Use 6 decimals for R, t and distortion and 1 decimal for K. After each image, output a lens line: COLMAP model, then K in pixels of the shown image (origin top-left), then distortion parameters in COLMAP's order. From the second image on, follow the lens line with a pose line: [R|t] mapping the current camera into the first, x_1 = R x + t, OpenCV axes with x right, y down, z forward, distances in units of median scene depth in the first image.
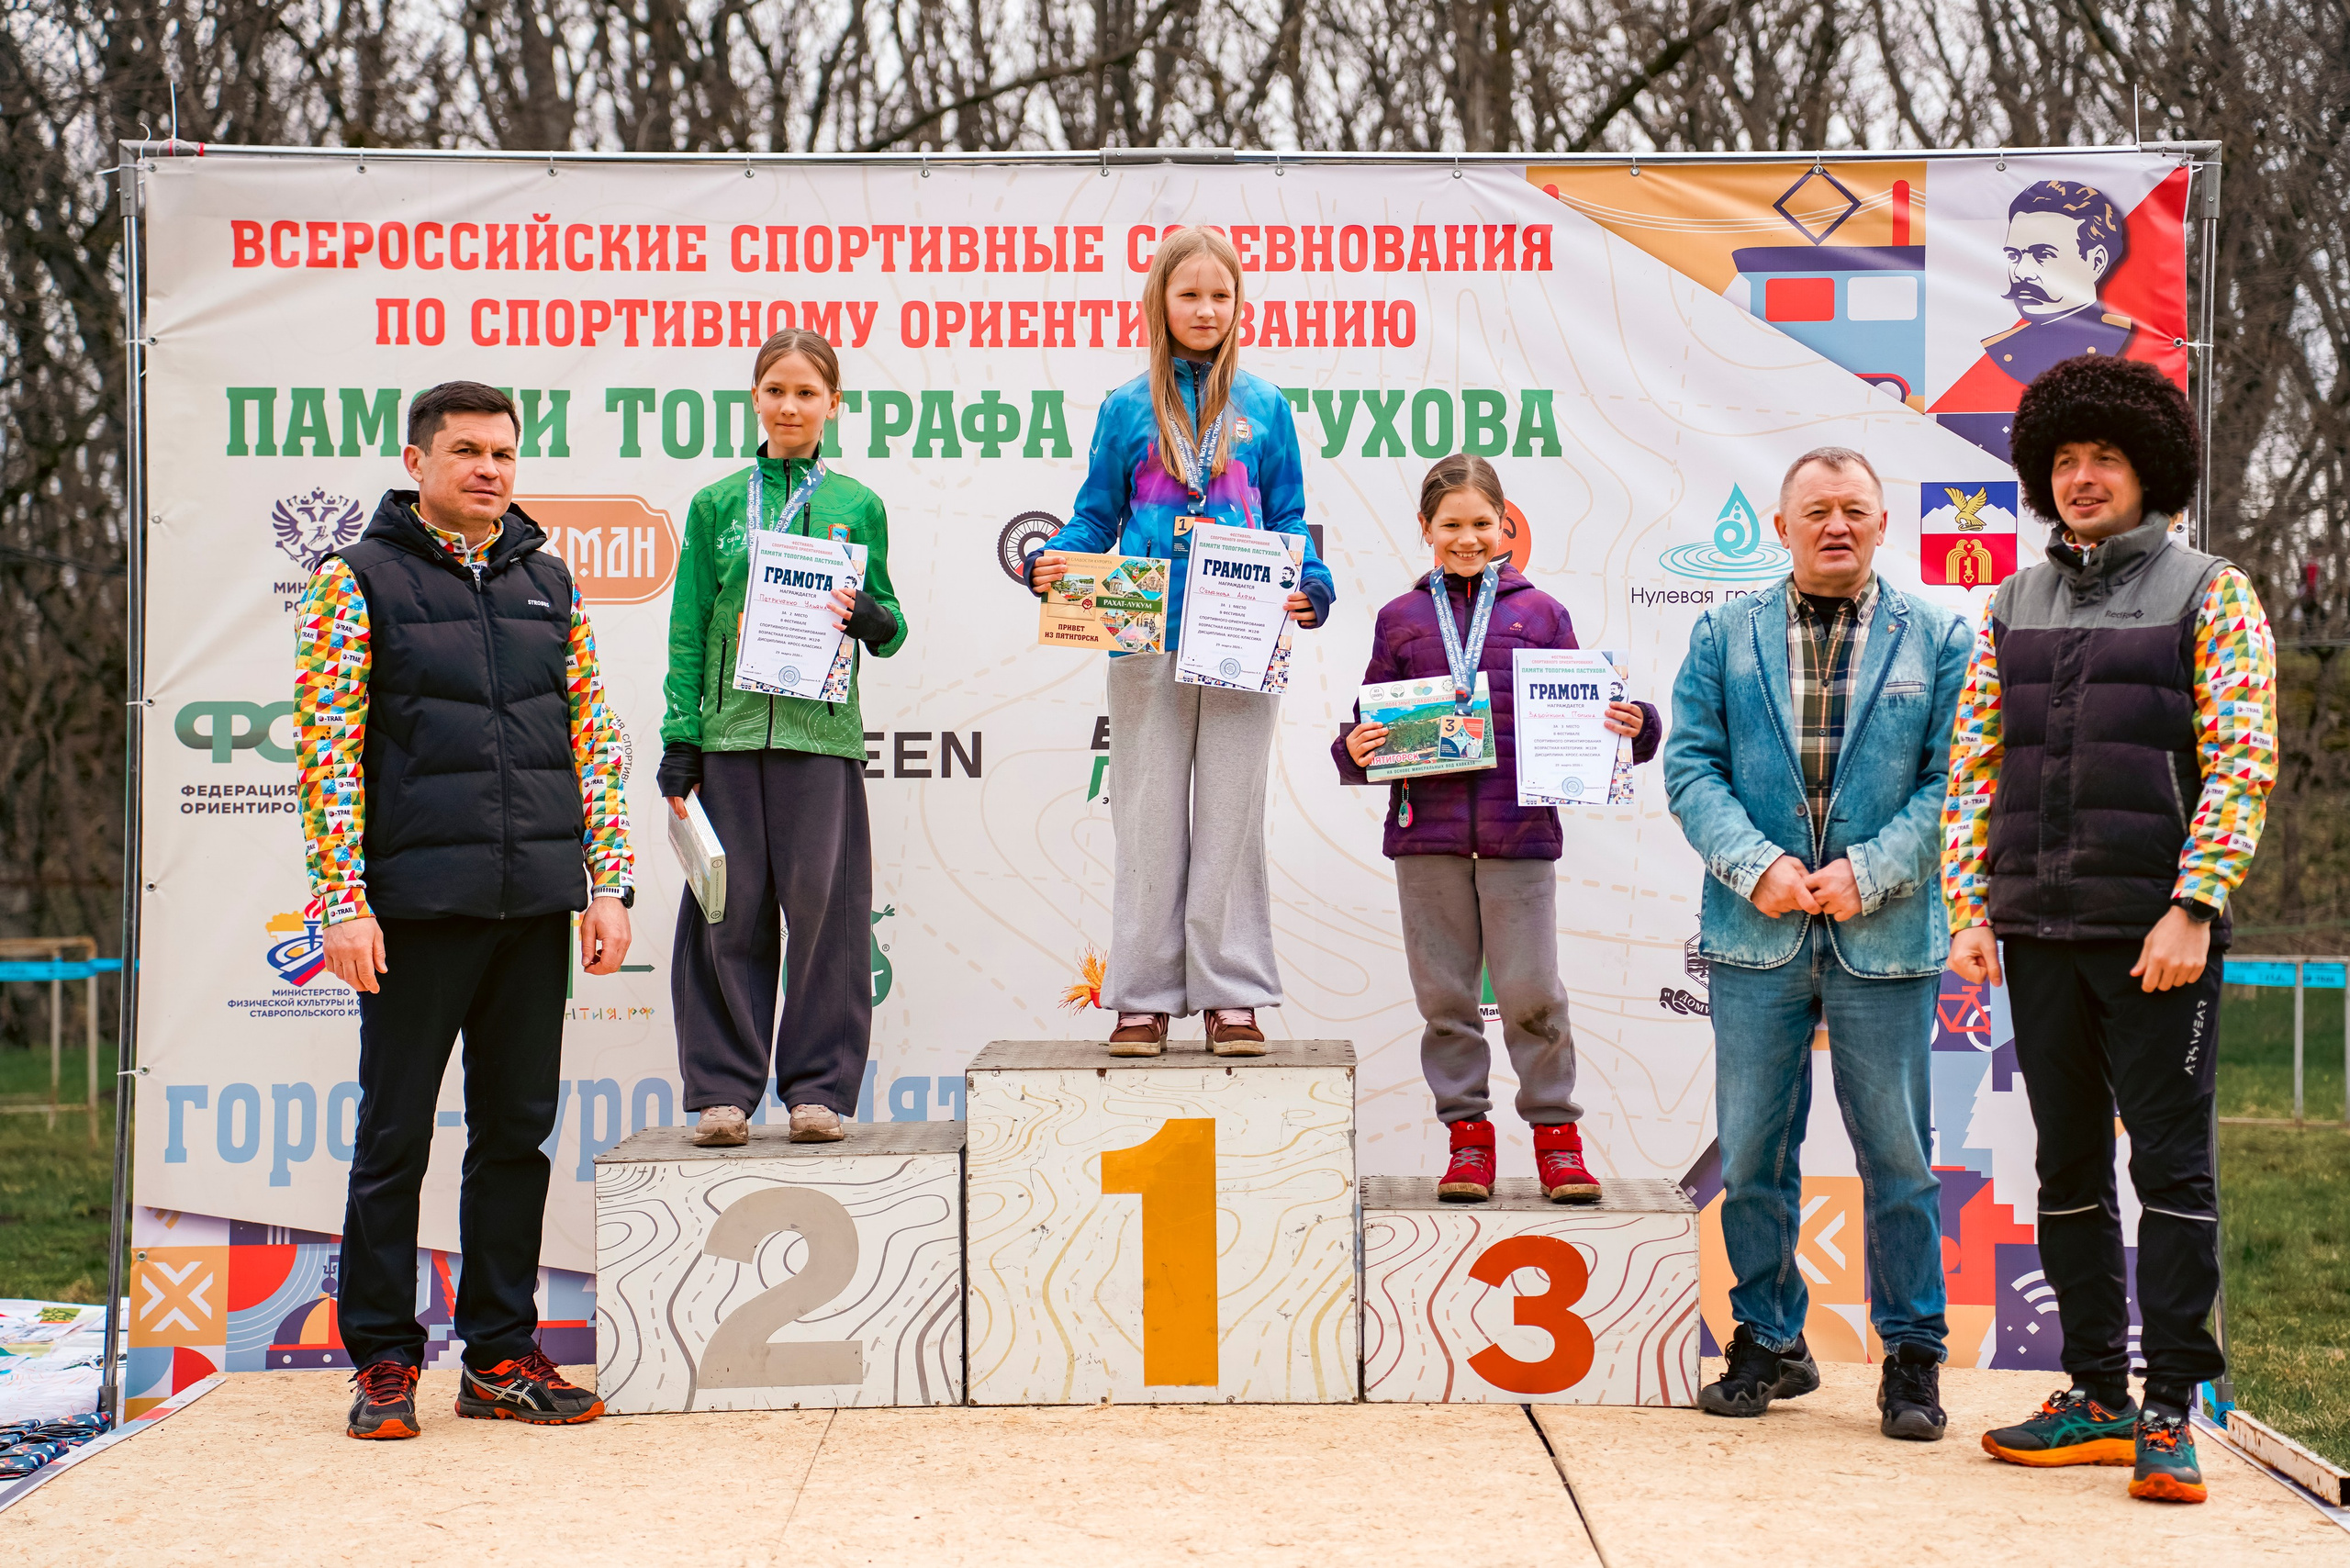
lens RADIAL K [[4754.4, 0, 1179.9], [0, 4754.4, 750.5], [0, 0, 1]] dist [0.461712, 0.000000]
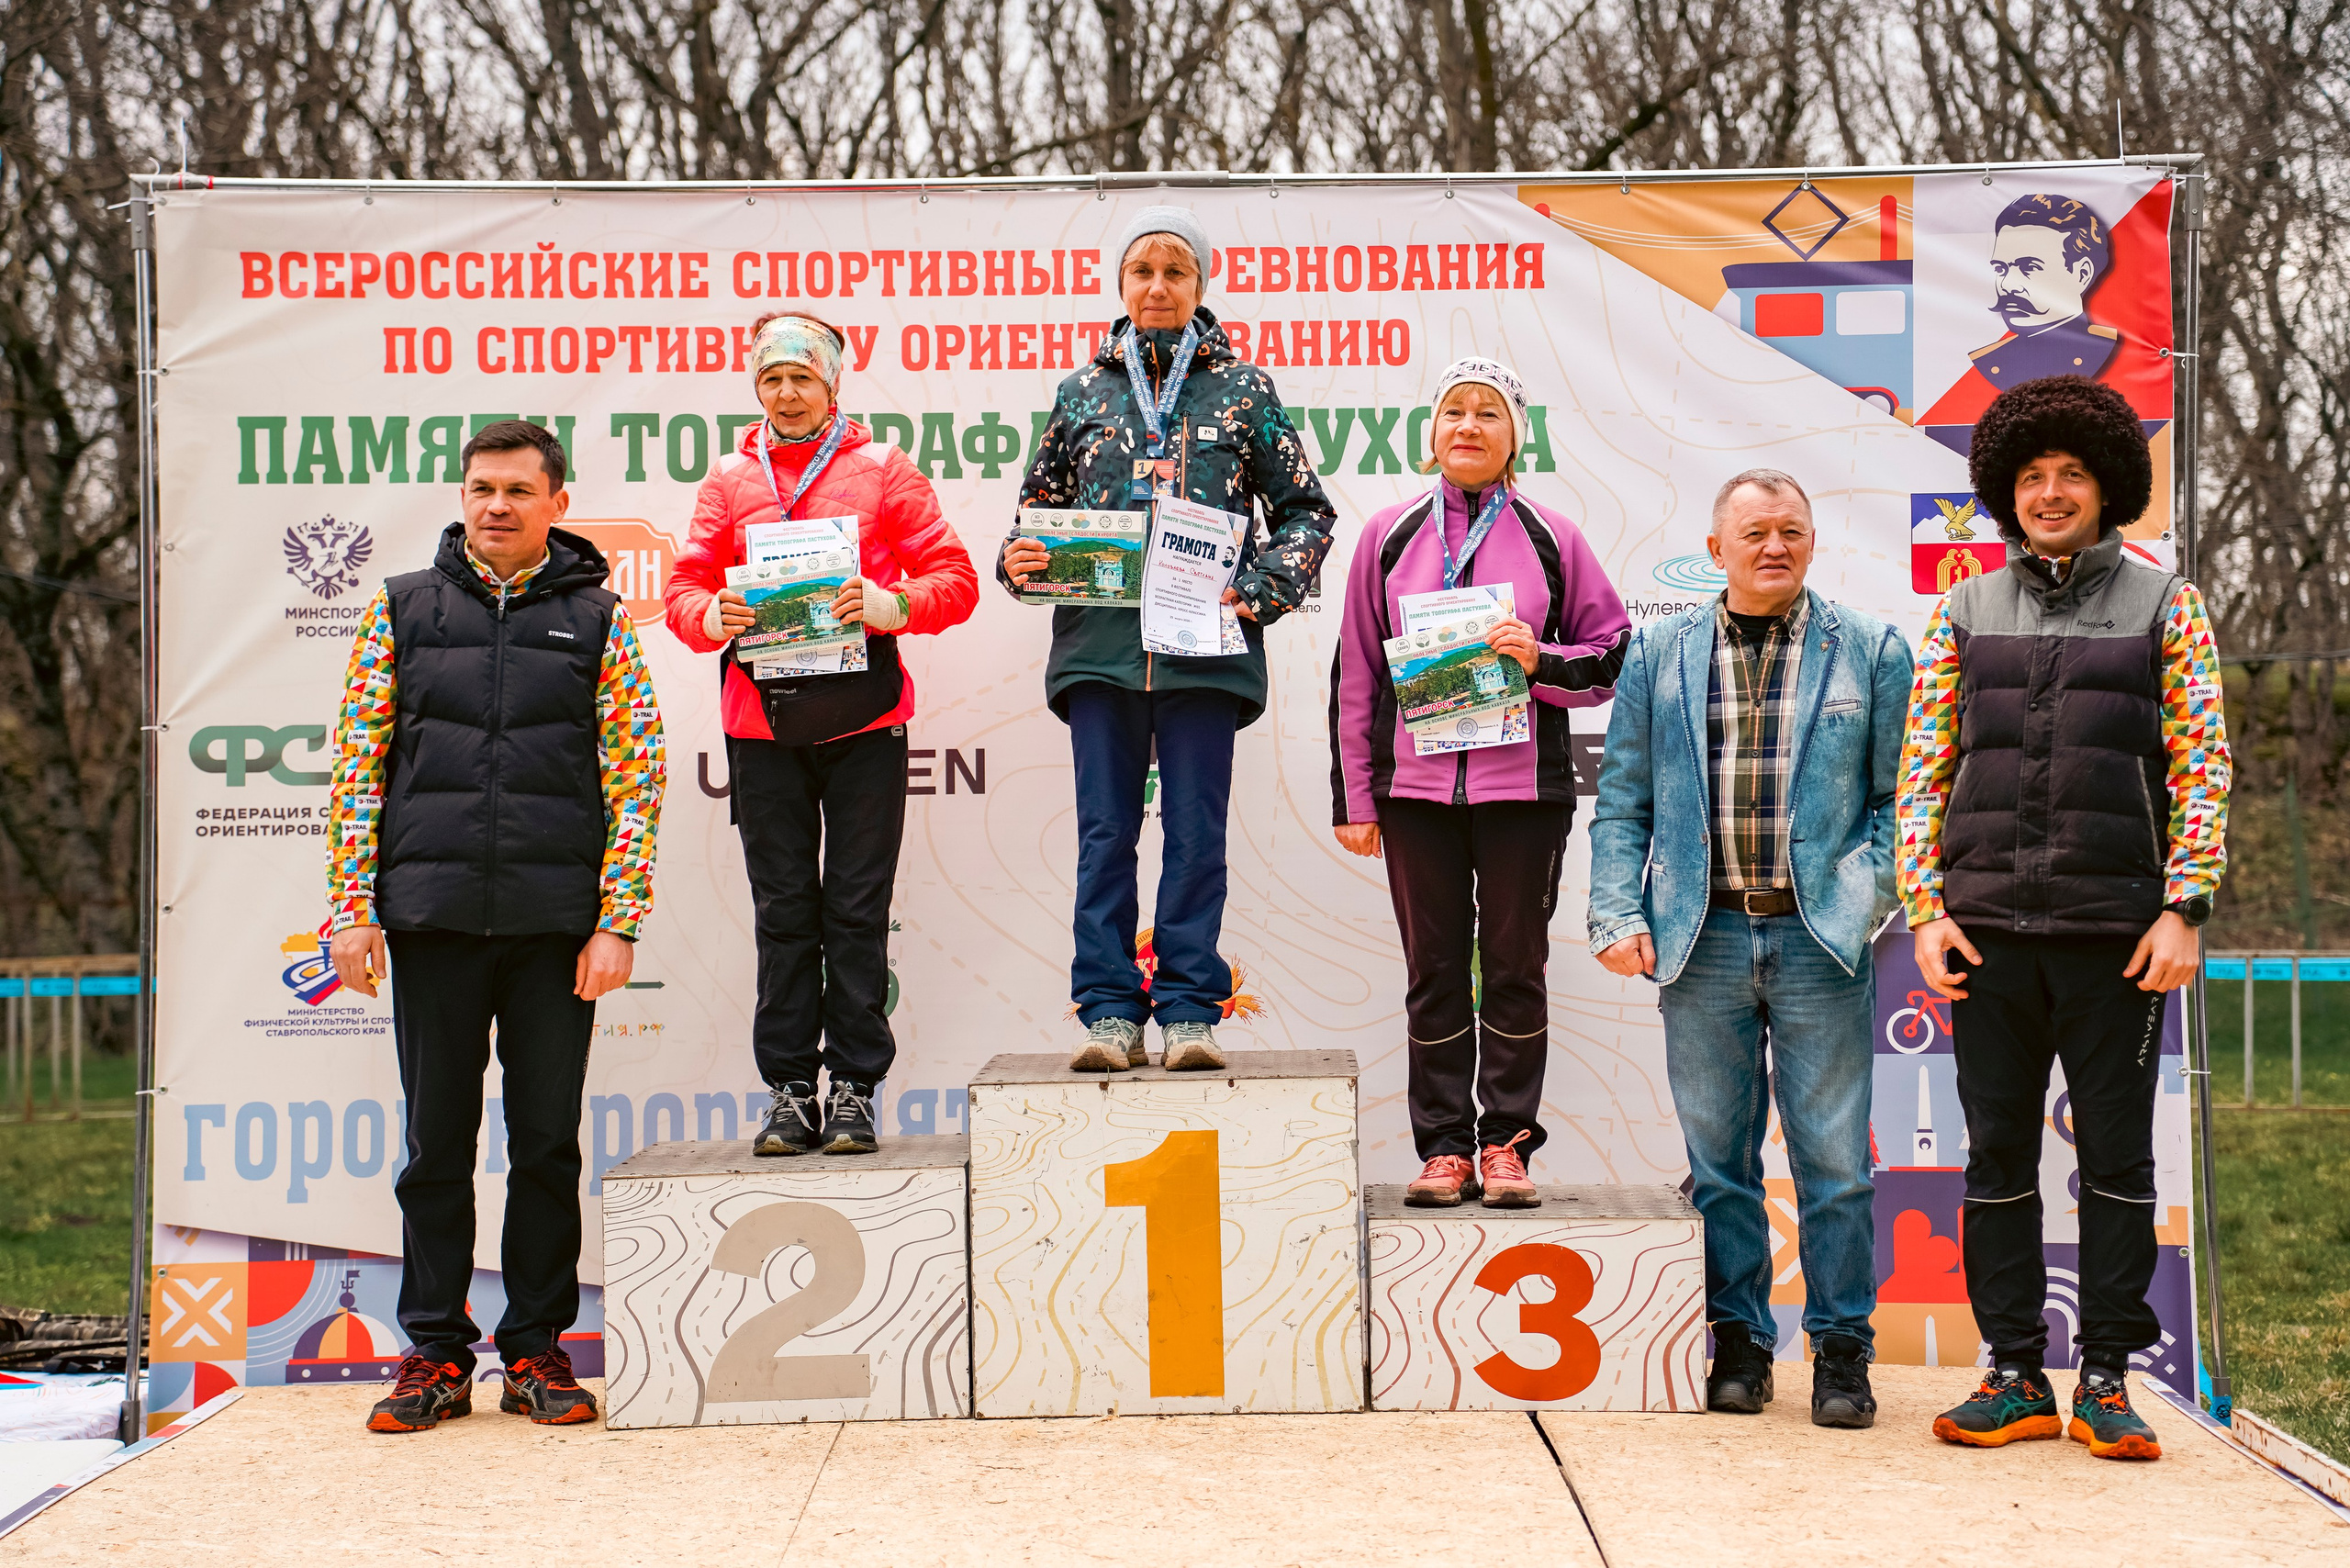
lens RADIAL K [[4321.2, 0, 1184.8], [0, 4321.2, 793.9], [0, 0, 1]] dist [0.393591, 0.000000]
pose [[0.999954, -0.009328, -0.002165, 0.002819], [0.009339, 0.999944, 0.005041, 0.001267], [0.002117, -0.005061, 0.999985, 0.078768]]
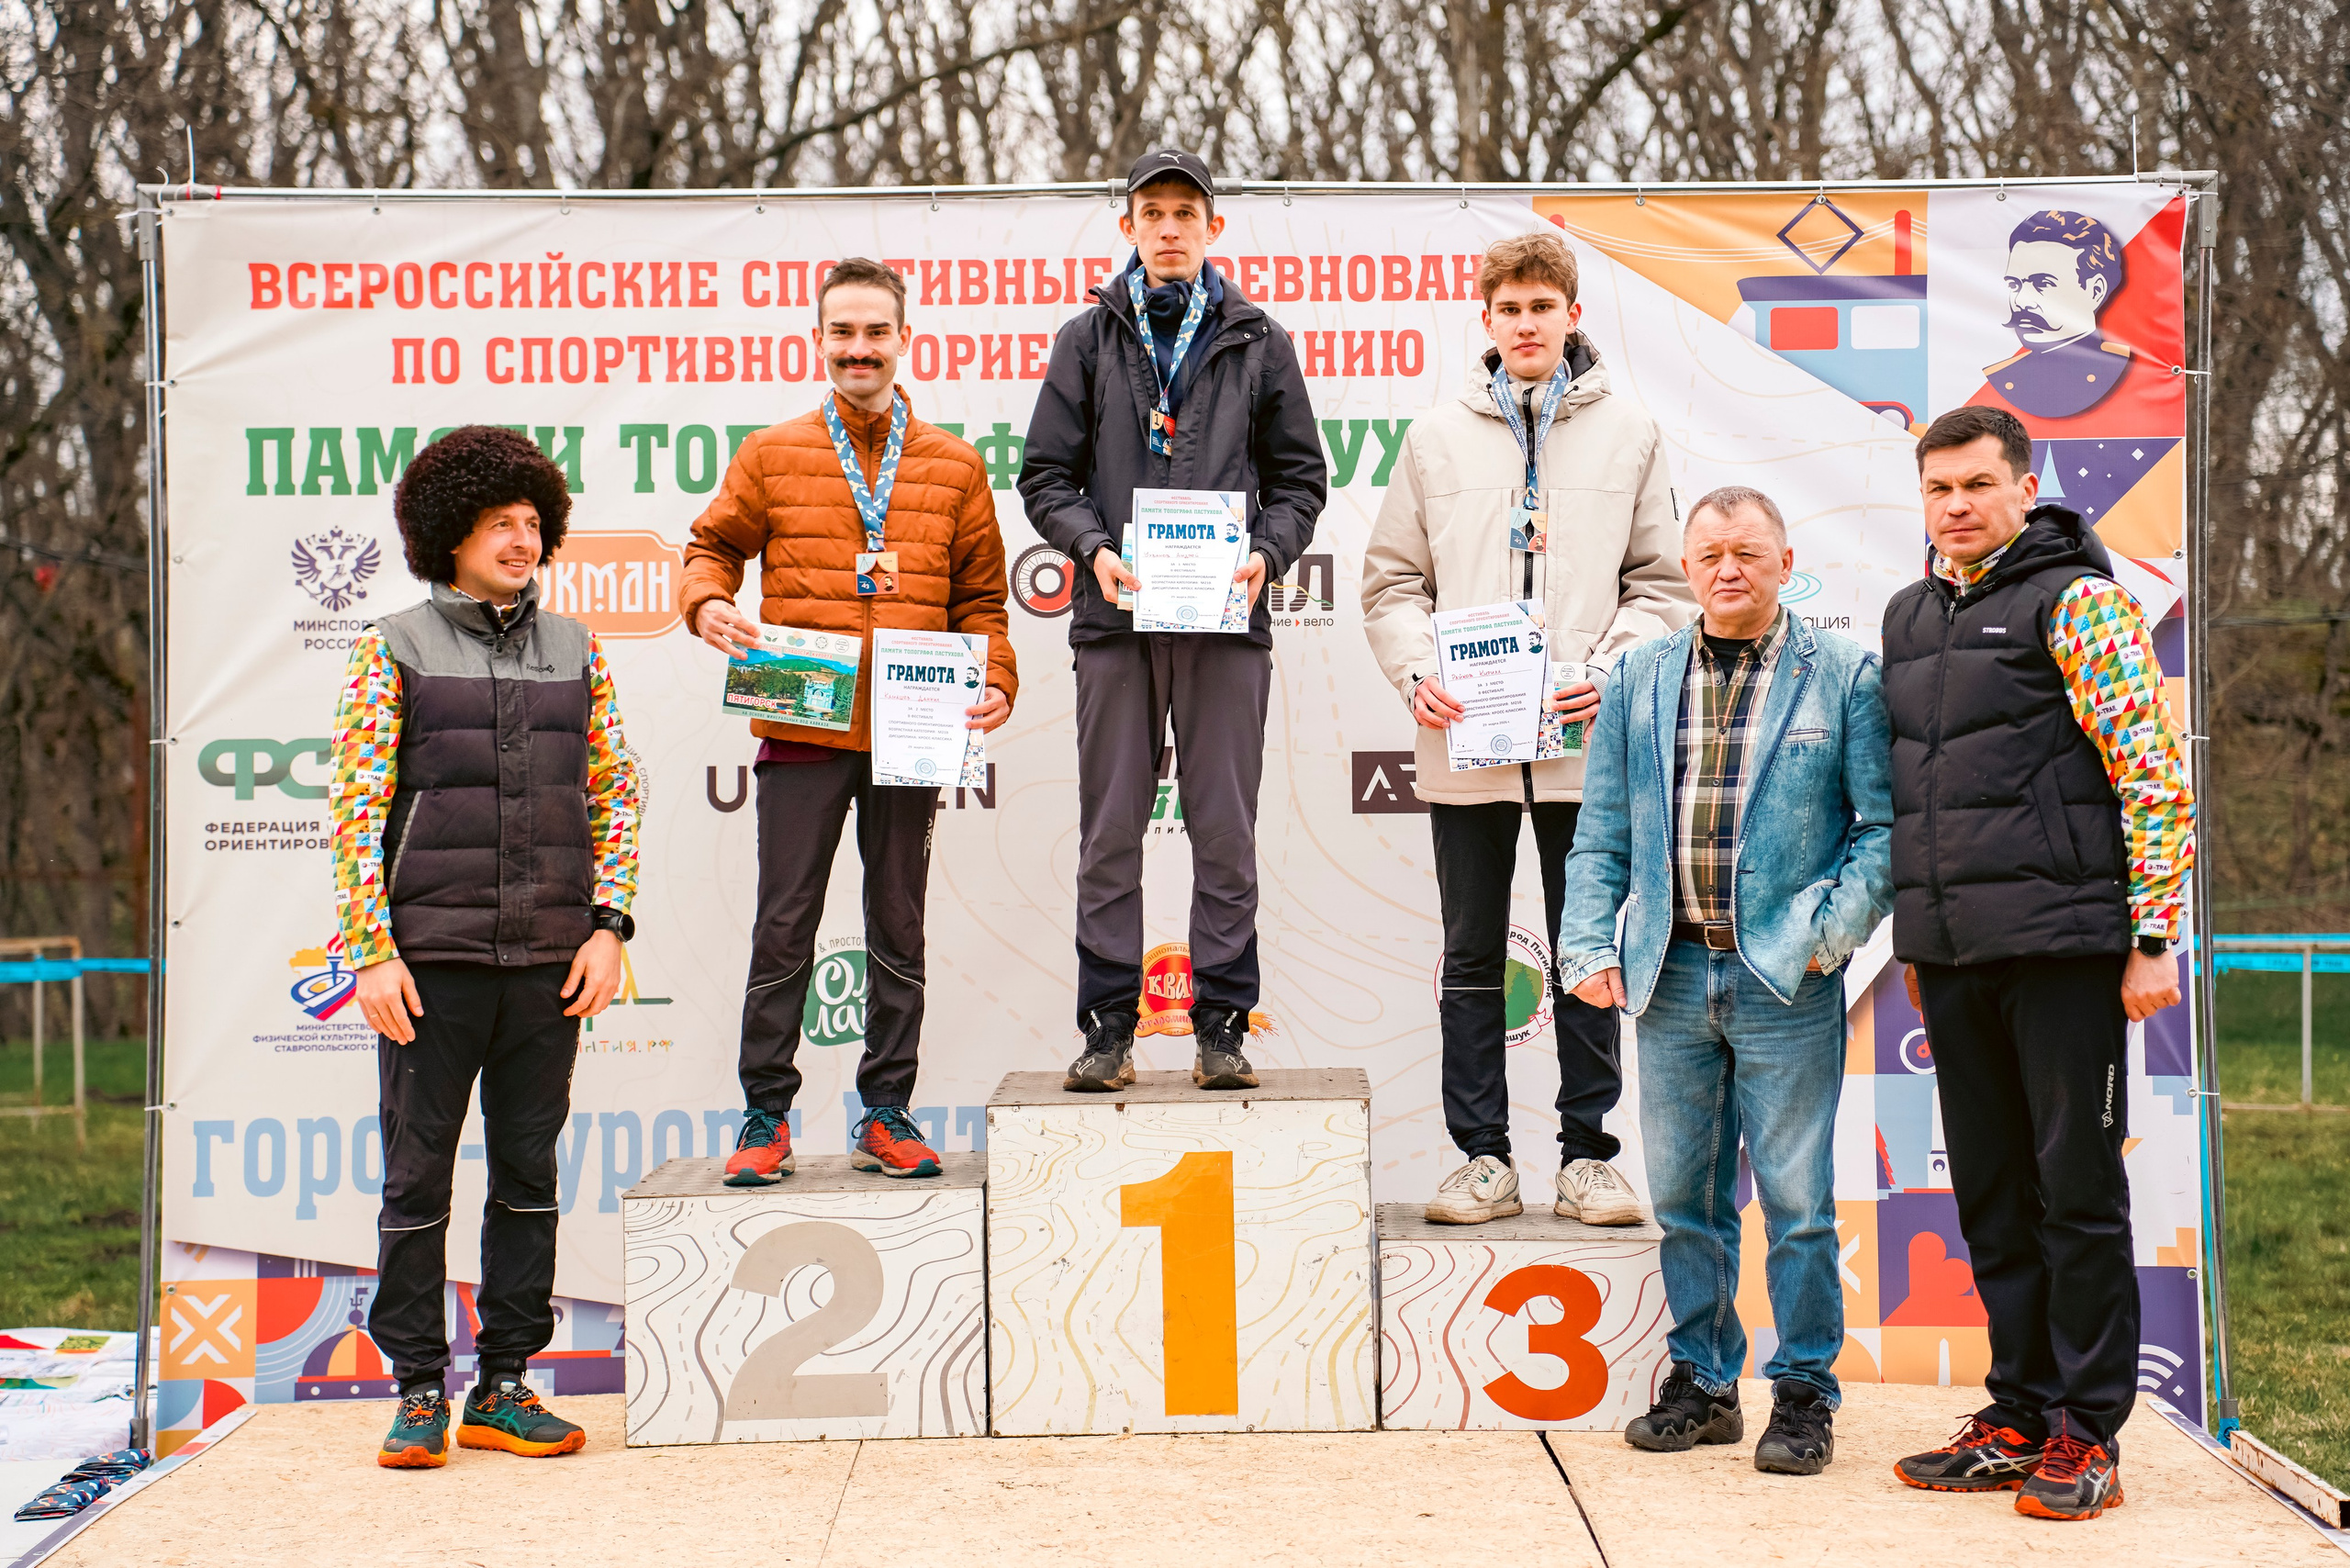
lens RADIAL K [[4925.3, 0, 1182.9], [0, 4925.3, 739.6], [0, 0, 1]] dist [0.337574, 0.000000]
pose [[0.999960, -0.008299, 0.003425, -0.005591], [0.008272, 0.999935, 0.007865, -0.016672], [-0.003490, -0.007837, 0.999963, -0.040270]]
